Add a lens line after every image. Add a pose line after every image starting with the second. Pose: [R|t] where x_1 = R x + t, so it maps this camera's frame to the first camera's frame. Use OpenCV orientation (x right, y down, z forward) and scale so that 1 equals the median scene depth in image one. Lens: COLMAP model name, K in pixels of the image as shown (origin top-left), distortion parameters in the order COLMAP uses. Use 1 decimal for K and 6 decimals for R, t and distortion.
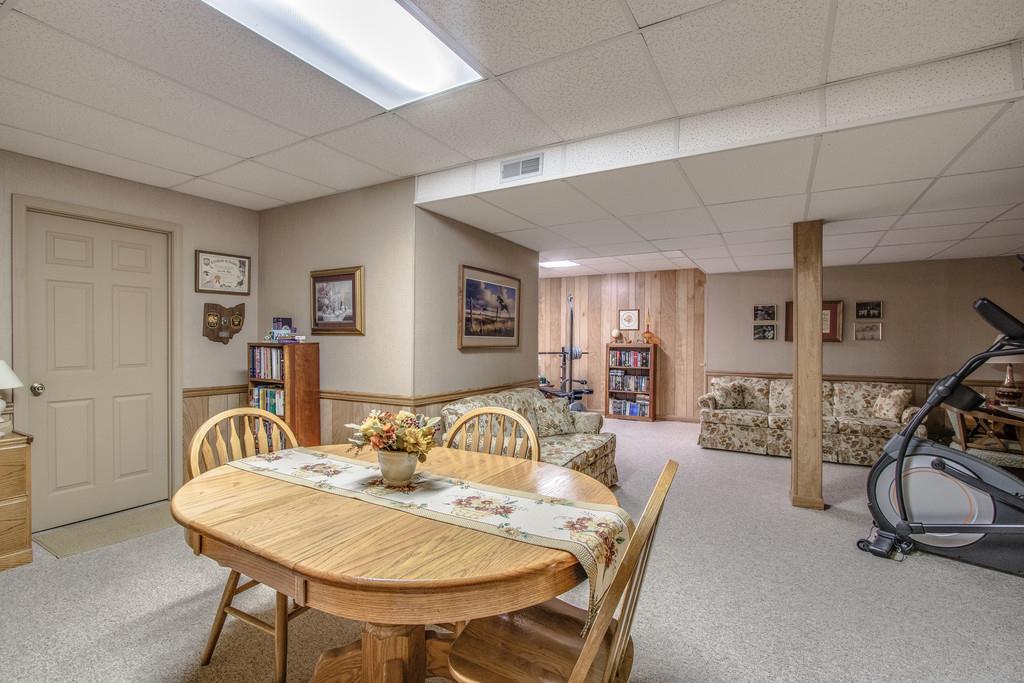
lens RADIAL K [[475.7, 0, 504.7], [0, 475.7, 342.5], [0, 0, 1]] dist [-0.014939, 0.000033]
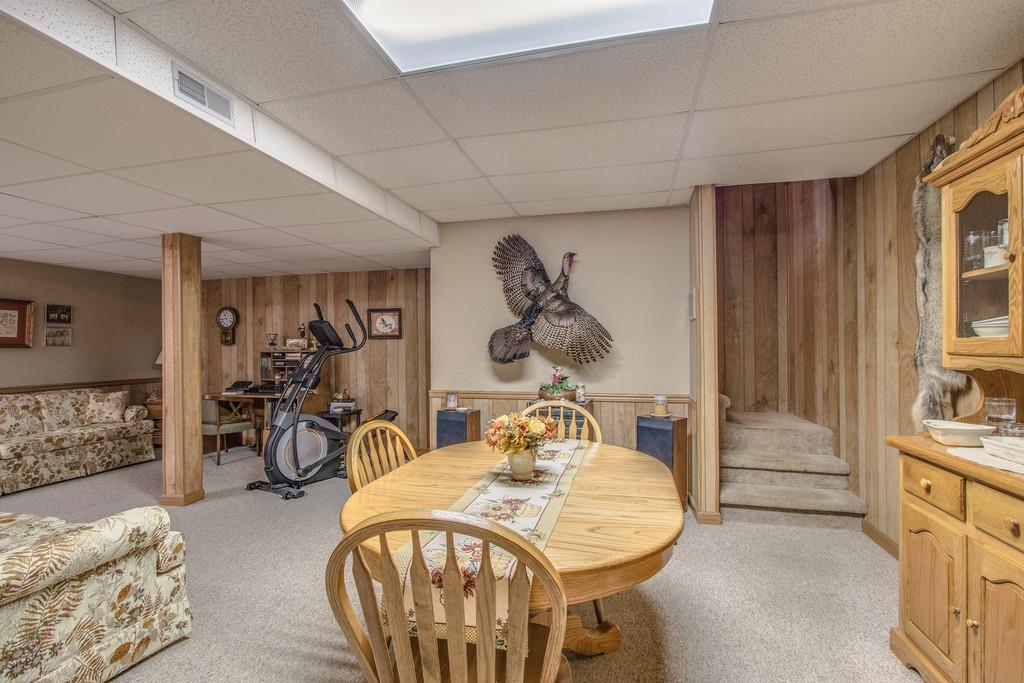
lens RADIAL K [[475.7, 0, 504.7], [0, 475.7, 342.5], [0, 0, 1]] dist [-0.014939, 0.000033]
pose [[-0.282624, 0.002871, 0.959226, -0.436999], [0.006453, 0.999979, -0.001091, -0.005587], [-0.959209, 0.005881, -0.282637, 0.462530]]
